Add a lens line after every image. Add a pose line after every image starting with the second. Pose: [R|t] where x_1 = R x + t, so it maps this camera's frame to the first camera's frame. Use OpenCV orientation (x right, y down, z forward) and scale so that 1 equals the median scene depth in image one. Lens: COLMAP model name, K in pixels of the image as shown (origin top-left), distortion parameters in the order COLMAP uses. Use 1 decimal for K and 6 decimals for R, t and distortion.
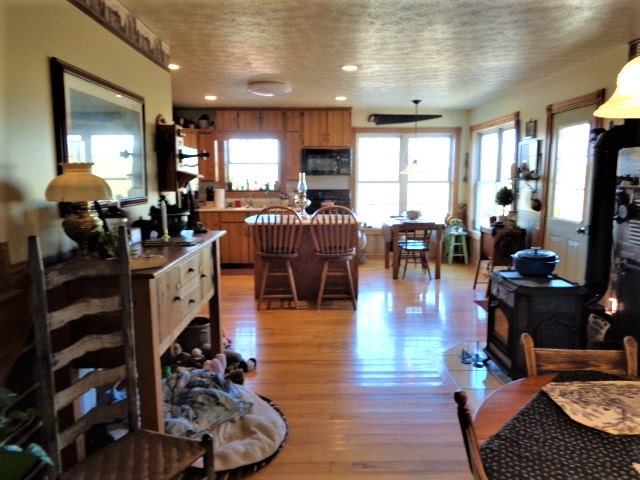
lens RADIAL K [[475.4, 0, 315.1], [0, 475.4, 241.2], [0, 0, 1]] dist [-0.000554, 0.004376]
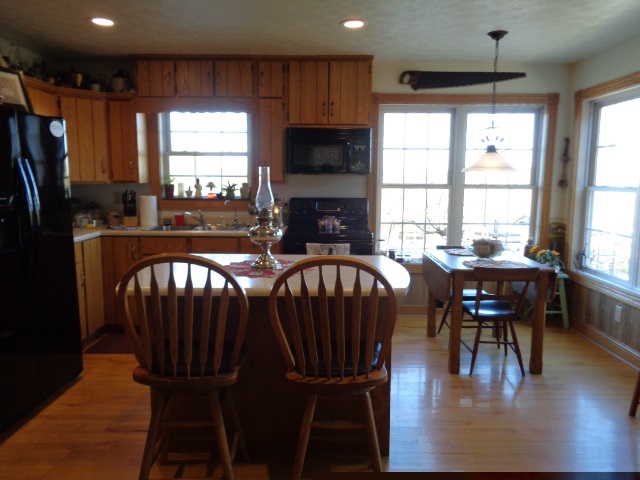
lens RADIAL K [[475.4, 0, 325.5], [0, 475.4, 239.0], [0, 0, 1]] dist [-0.000554, 0.004376]
pose [[0.999957, 0.008906, -0.002572, 0.023138], [-0.008917, 0.999950, -0.004423, -0.055952], [0.002533, 0.004446, 0.999987, 0.414714]]
